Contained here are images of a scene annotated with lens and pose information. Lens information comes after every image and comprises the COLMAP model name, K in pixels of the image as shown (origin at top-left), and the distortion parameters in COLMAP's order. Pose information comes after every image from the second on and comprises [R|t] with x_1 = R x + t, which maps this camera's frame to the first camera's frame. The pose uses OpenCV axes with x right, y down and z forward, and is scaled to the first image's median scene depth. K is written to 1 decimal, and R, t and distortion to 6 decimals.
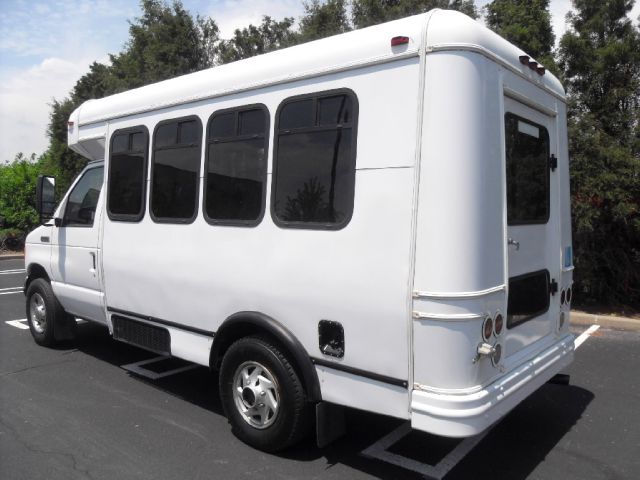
lens RADIAL K [[535.8, 0, 319.3], [0, 535.8, 237.8], [0, 0, 1]] dist [-0.073427, 0.001434]
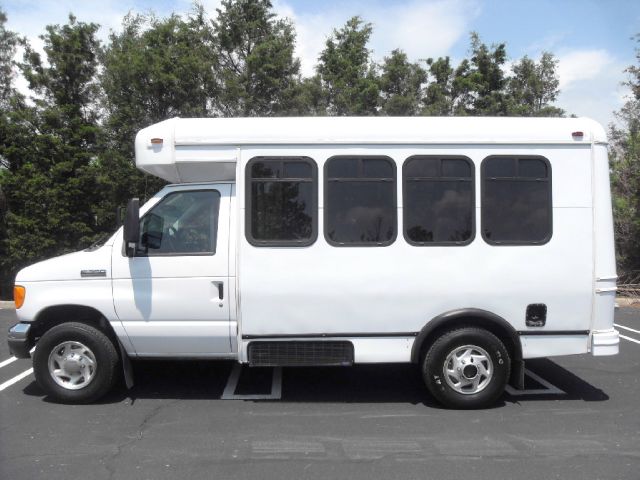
lens RADIAL K [[535.8, 0, 321.7], [0, 535.8, 241.7], [0, 0, 1]] dist [-0.073427, 0.001434]
pose [[0.756041, -0.023395, 0.654106, -1.383819], [0.048472, 0.998618, -0.020308, -0.022039], [-0.652727, 0.047060, 0.756130, 0.227968]]
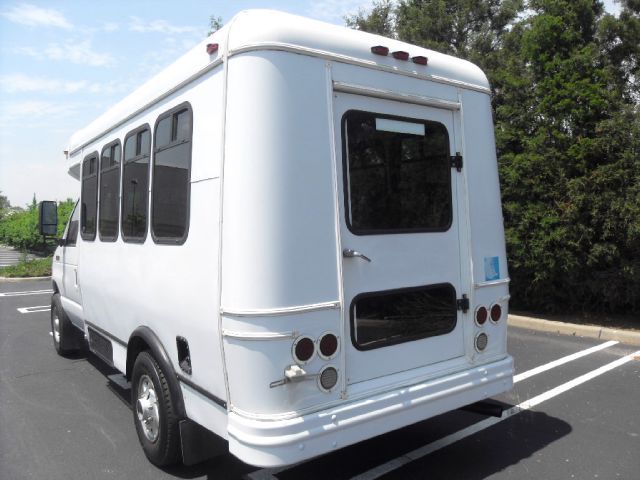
lens RADIAL K [[535.8, 0, 321.3], [0, 535.8, 237.6], [0, 0, 1]] dist [-0.073427, 0.001434]
pose [[0.971552, -0.026575, -0.235330, 0.483768], [0.020065, 0.999348, -0.030015, 0.006439], [0.235974, 0.024439, 0.971452, 0.097527]]
